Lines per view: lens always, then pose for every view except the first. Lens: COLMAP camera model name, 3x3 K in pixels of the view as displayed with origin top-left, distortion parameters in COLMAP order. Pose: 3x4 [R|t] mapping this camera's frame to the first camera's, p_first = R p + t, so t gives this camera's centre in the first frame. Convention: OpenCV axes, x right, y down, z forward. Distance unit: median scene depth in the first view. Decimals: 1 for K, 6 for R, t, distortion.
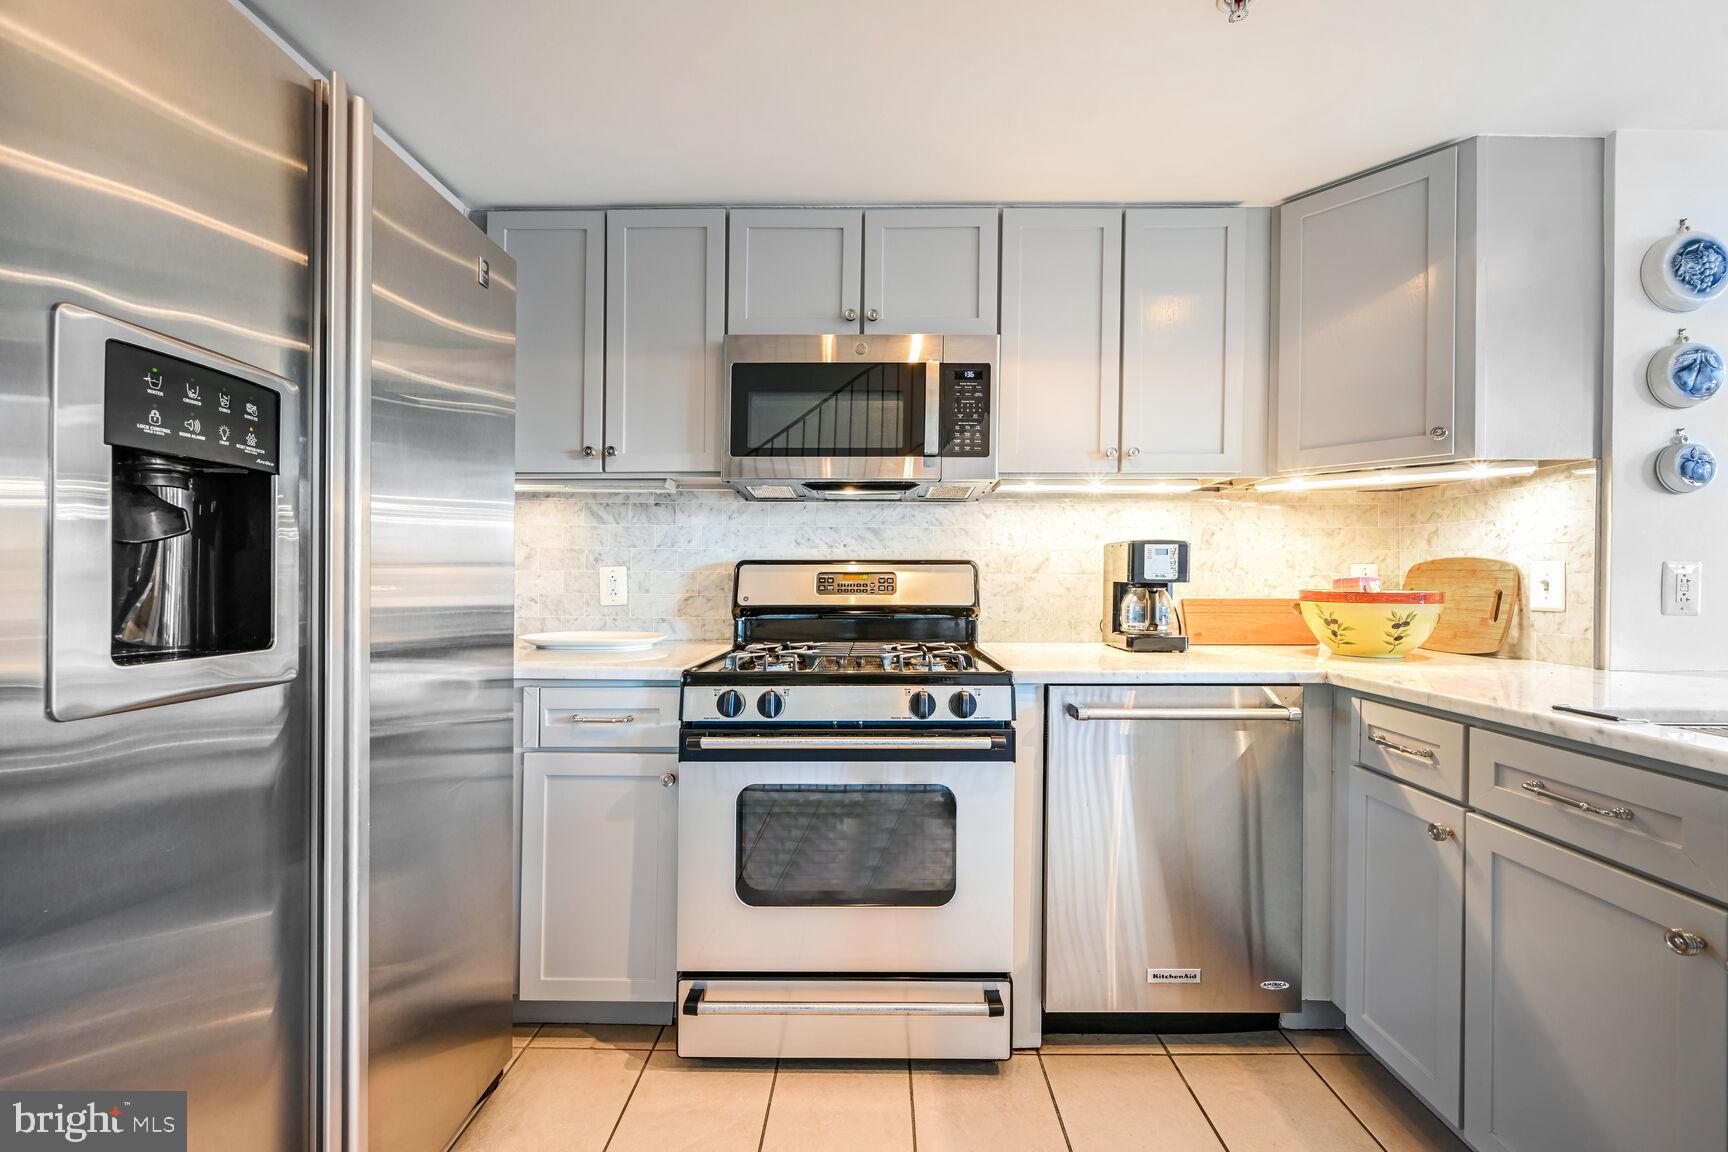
lens RADIAL K [[674.9, 0, 859.8], [0, 674.9, 584.7], [0, 0, 1]] dist [0.000809, -0.000035]
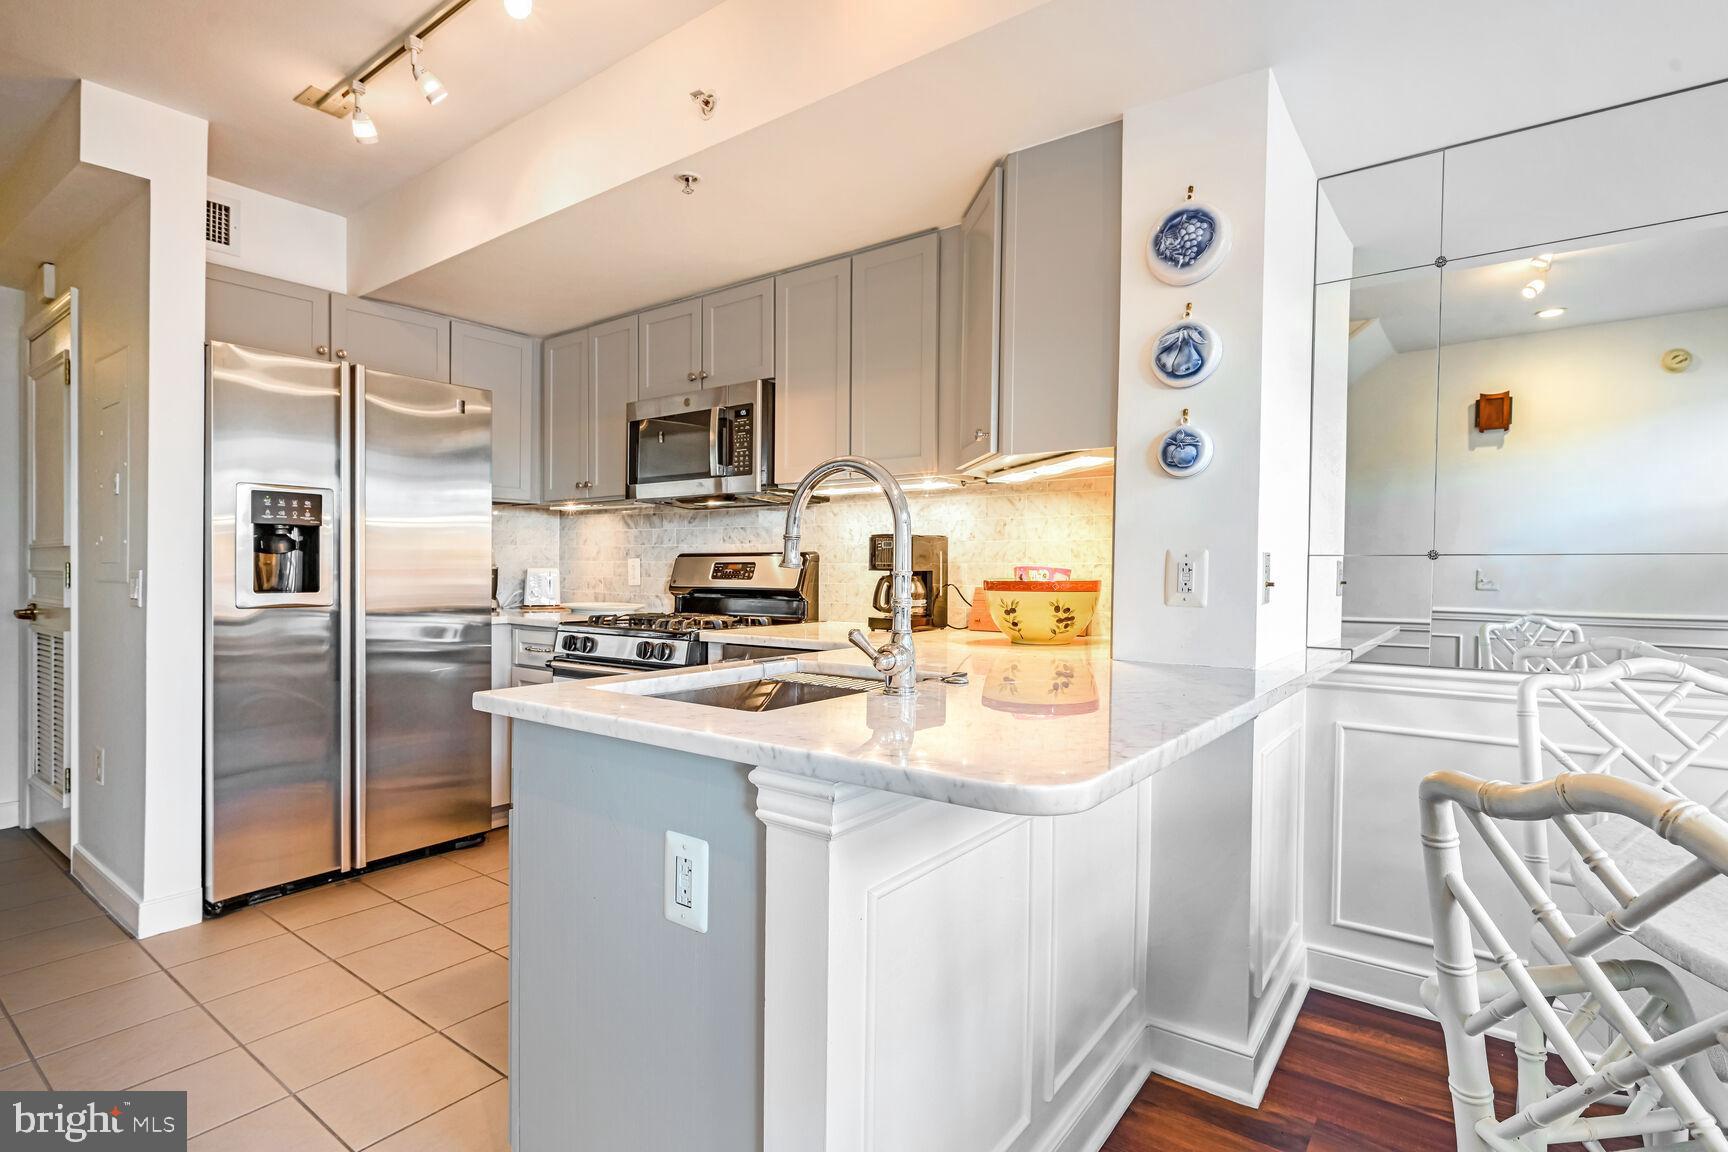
lens RADIAL K [[839.1, 0, 876.0], [0, 839.1, 577.2], [0, 0, 1]] dist [0.004368, 0.000016]
pose [[0.808751, 0.008690, -0.588087, 1.506514], [-0.007809, 0.999961, 0.004036, 0.002019], [0.588099, 0.001328, 0.808788, -0.196371]]
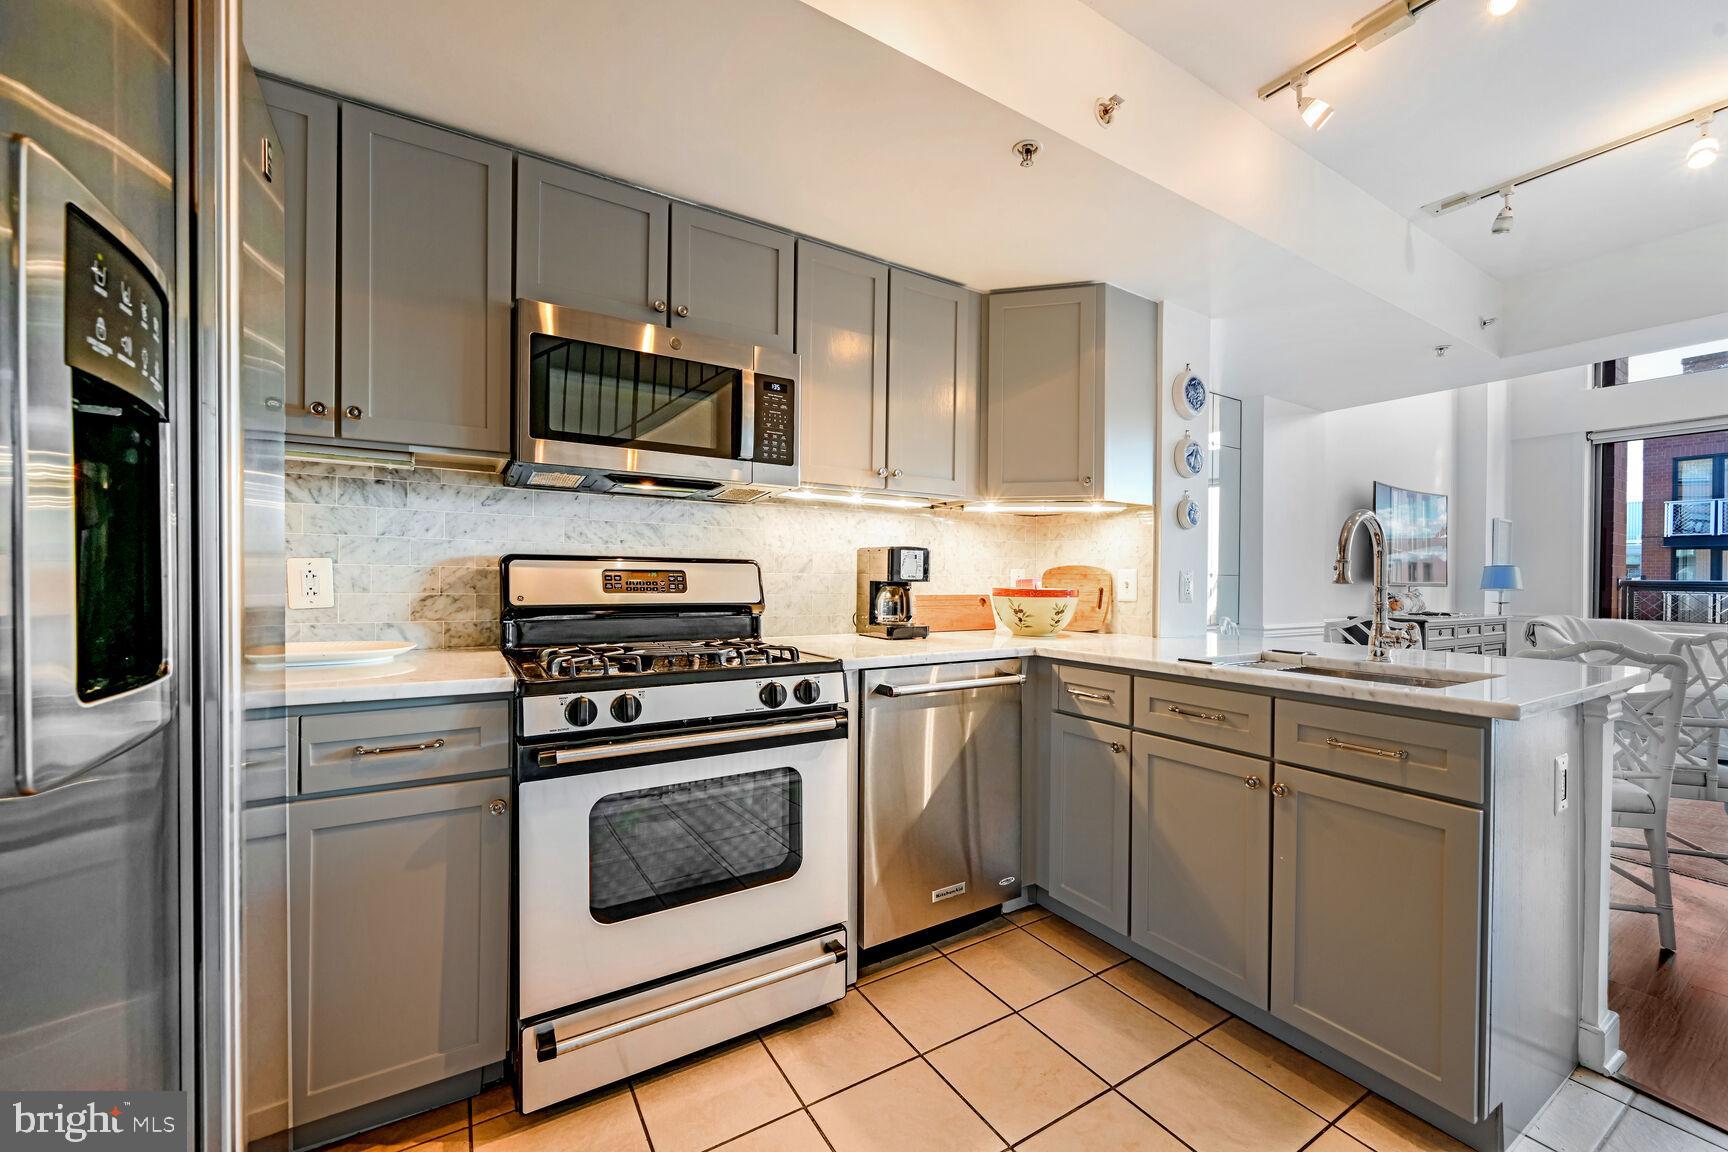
lens RADIAL K [[674.9, 0, 861.0], [0, 674.9, 588.6], [0, 0, 1]] dist [0.000809, -0.000035]
pose [[0.847349, -0.001363, 0.531035, -0.329813], [-0.003464, 0.999961, 0.008094, -0.000573], [-0.531025, -0.008698, 0.847311, 0.018492]]
